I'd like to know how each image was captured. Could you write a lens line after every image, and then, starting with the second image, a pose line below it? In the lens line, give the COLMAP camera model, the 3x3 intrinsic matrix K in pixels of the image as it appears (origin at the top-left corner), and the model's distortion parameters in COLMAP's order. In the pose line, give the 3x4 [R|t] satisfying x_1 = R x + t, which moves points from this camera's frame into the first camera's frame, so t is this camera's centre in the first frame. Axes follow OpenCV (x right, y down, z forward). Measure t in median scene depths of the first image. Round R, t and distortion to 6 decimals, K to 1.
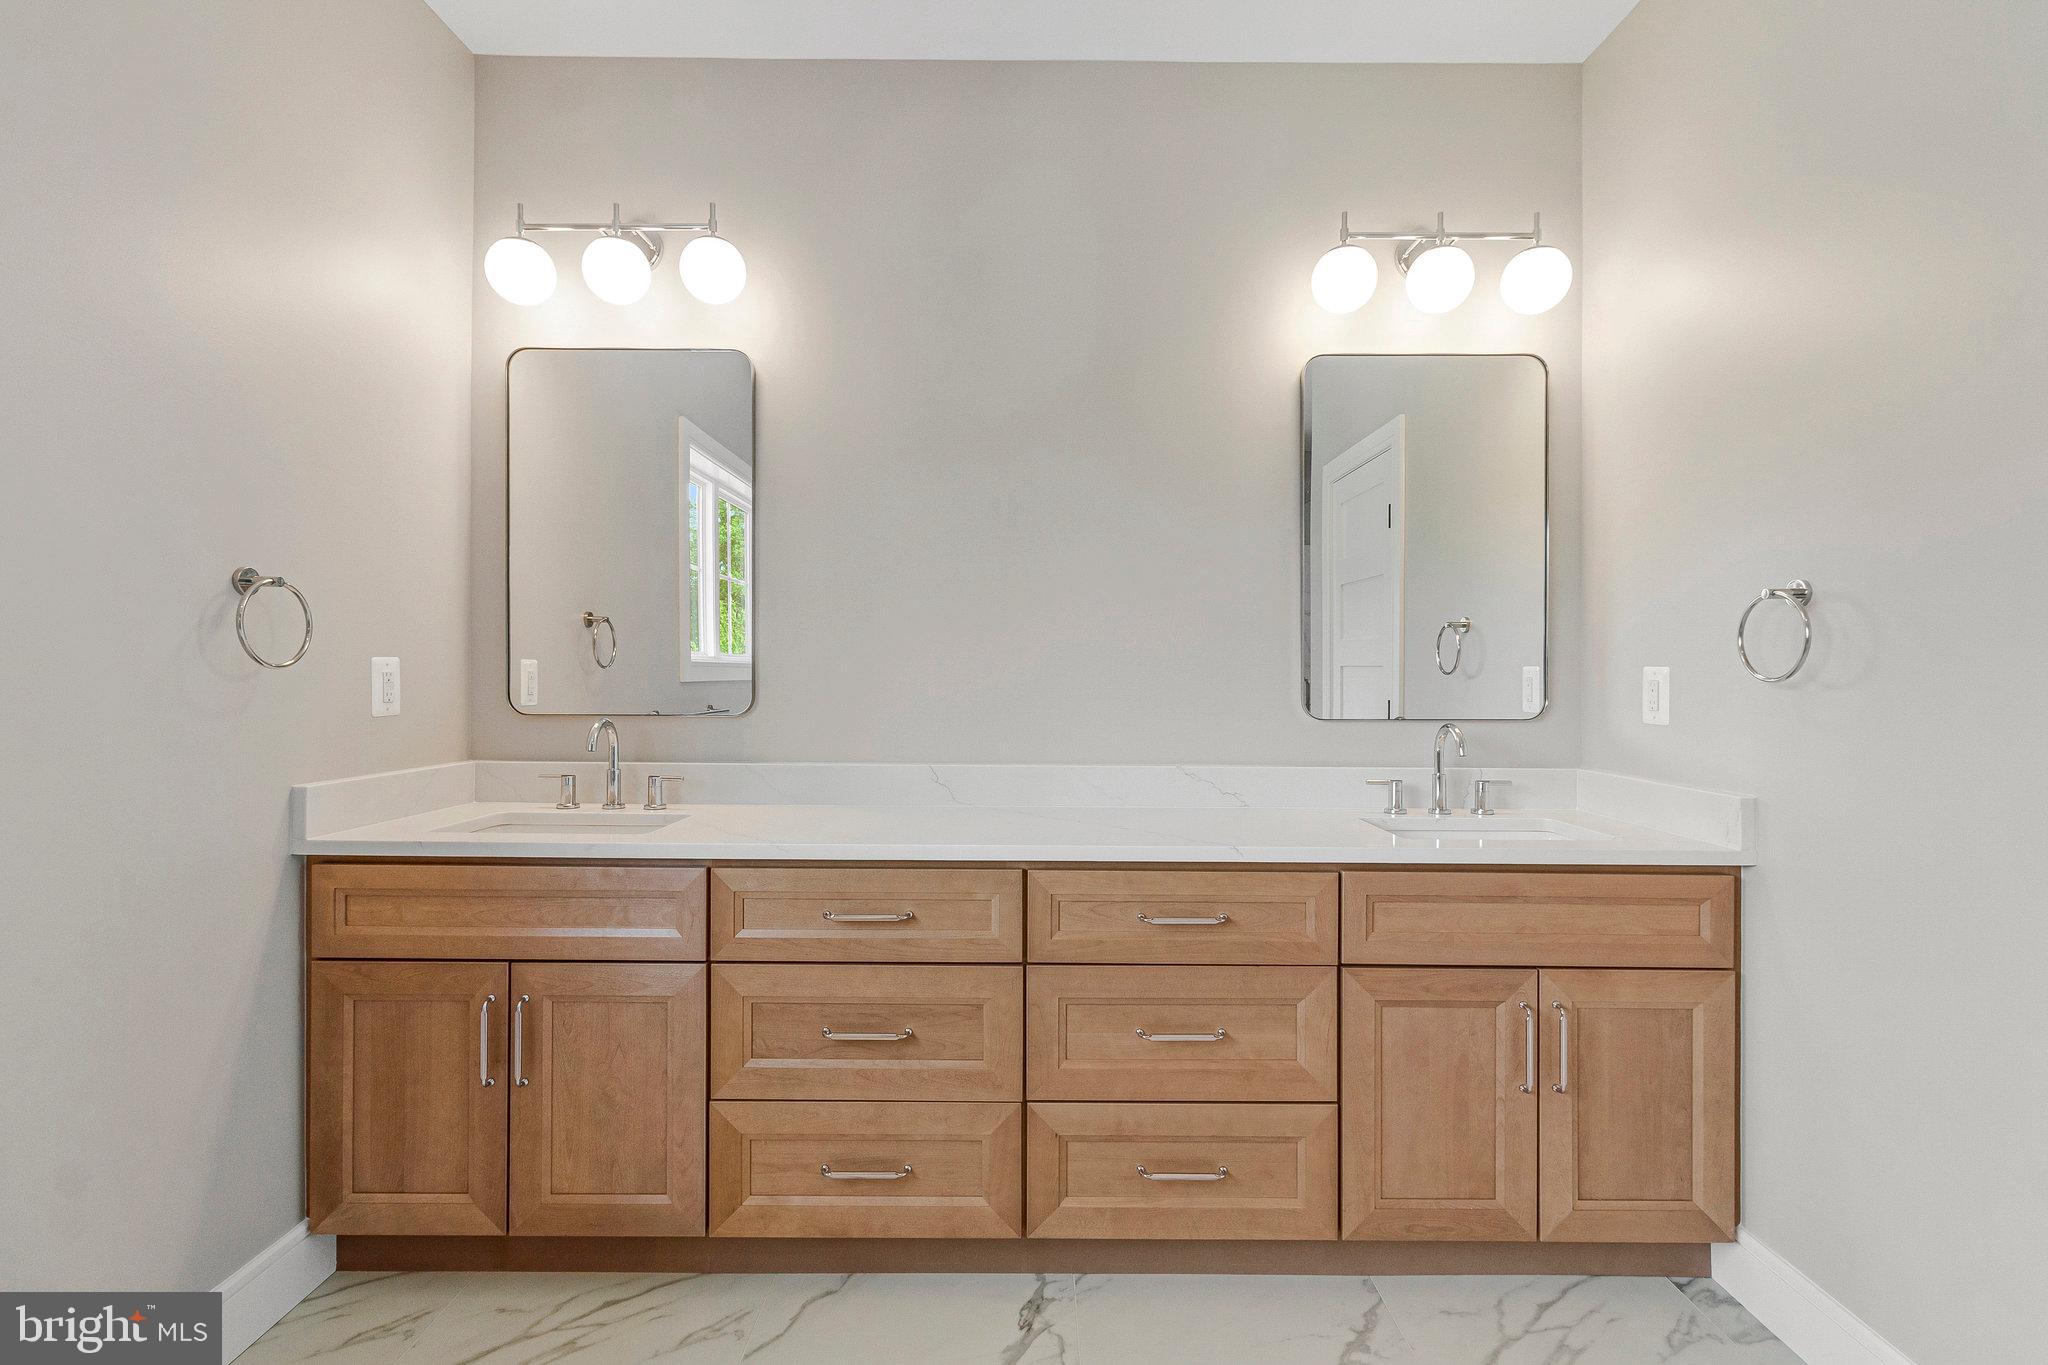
lens RADIAL K [[939.3, 0, 1023.6], [0, 939.3, 653.9], [0, 0, 1]] dist [-0.000563, 0.000934]
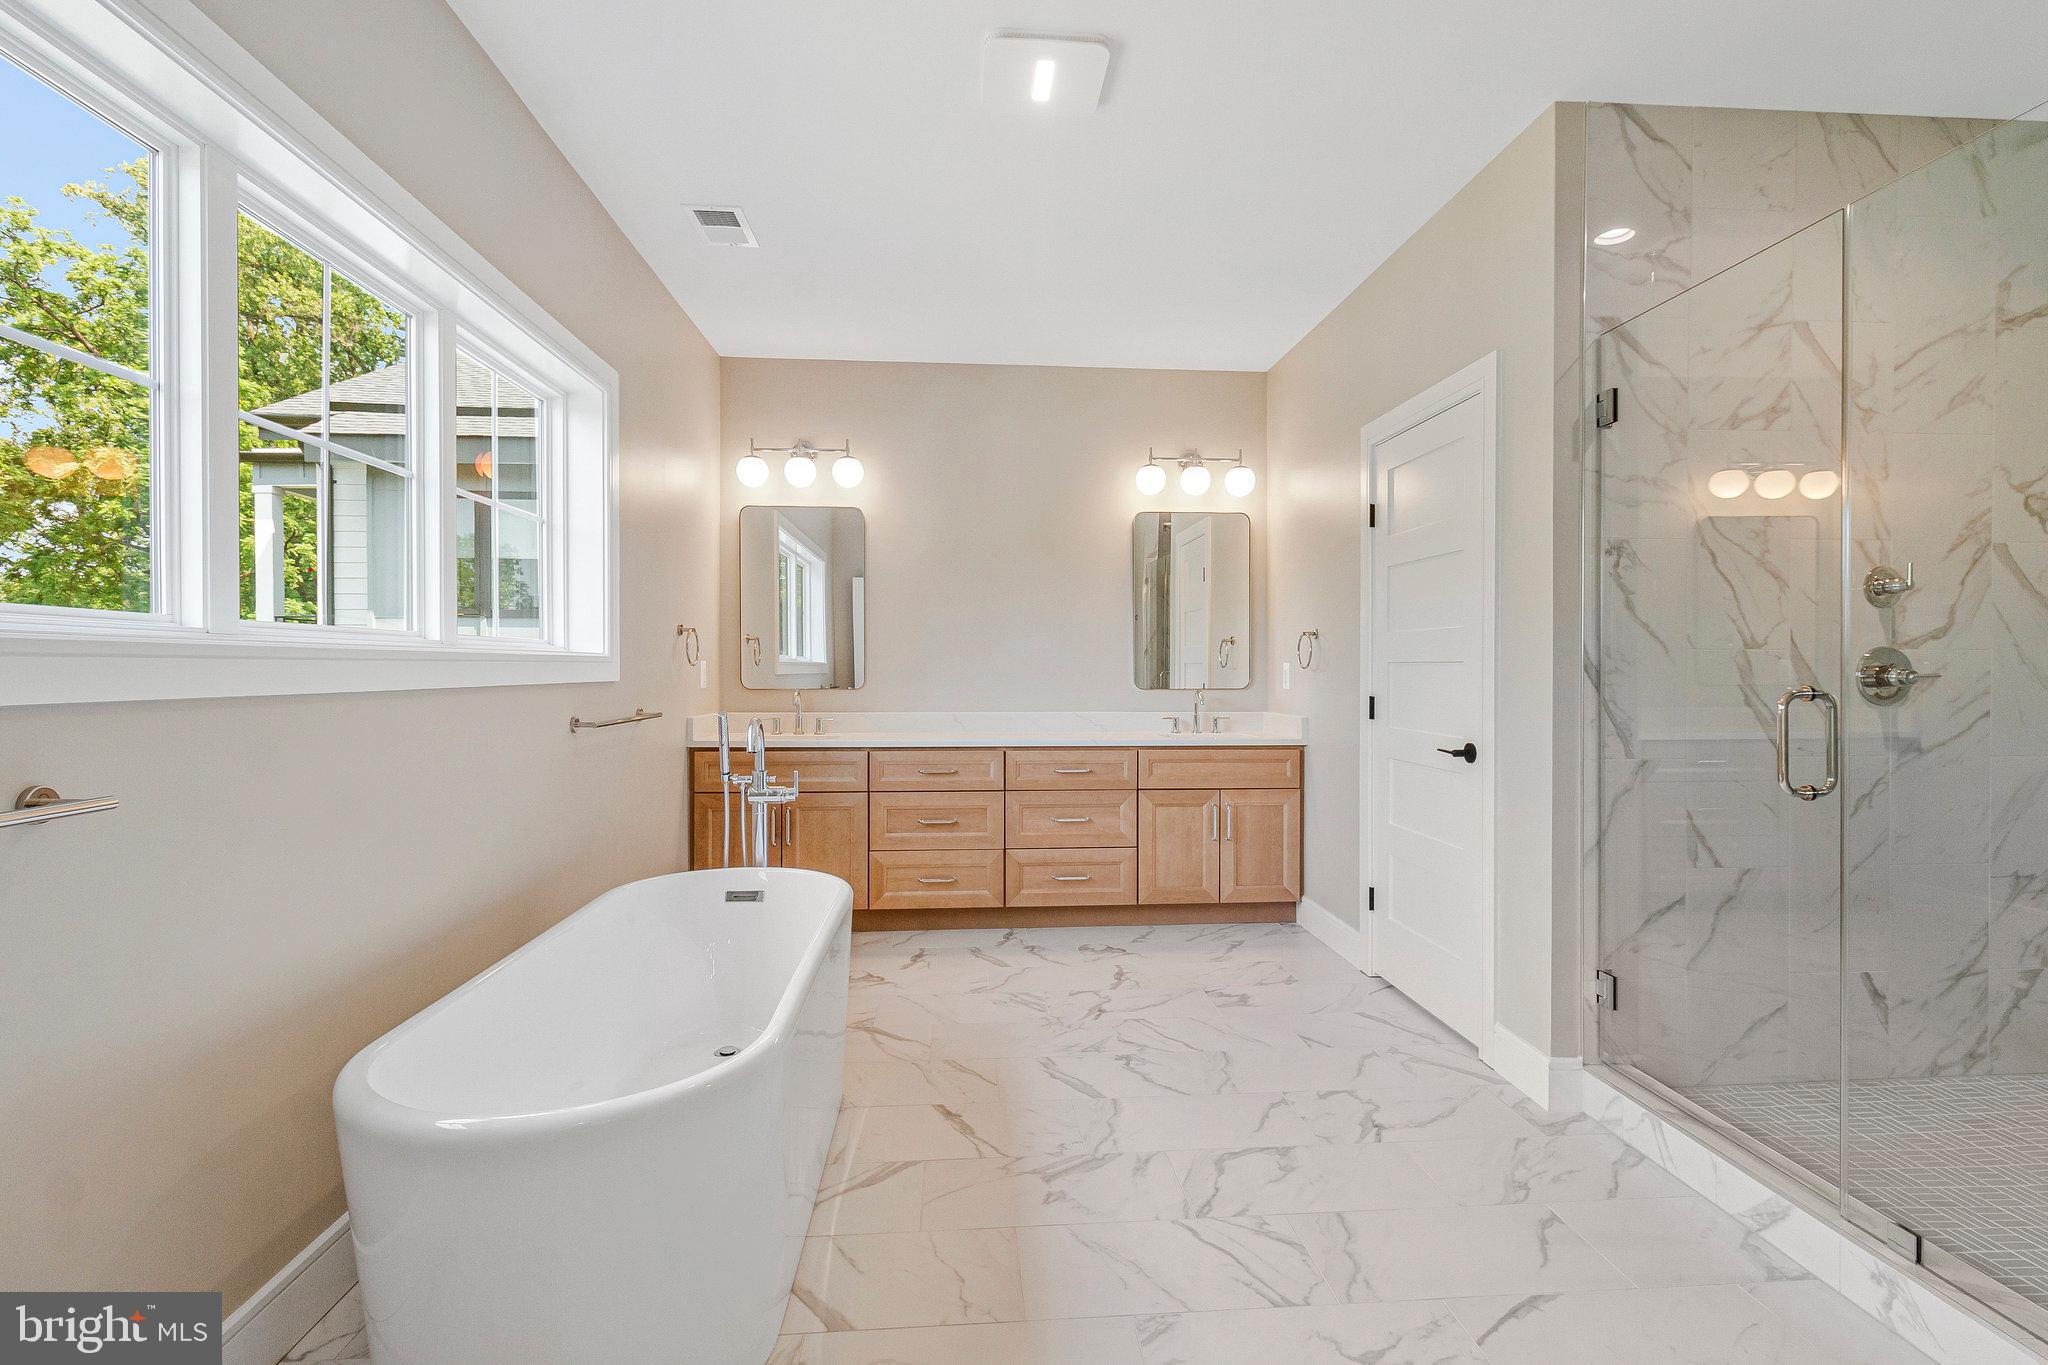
lens RADIAL K [[939.3, 0, 1023.6], [0, 939.3, 653.9], [0, 0, 1]] dist [-0.000563, 0.000934]
pose [[0.997416, -0.003430, 0.071763, -0.118891], [0.003619, 0.999990, -0.002511, -0.004860], [-0.071754, 0.002764, 0.997419, -1.340785]]
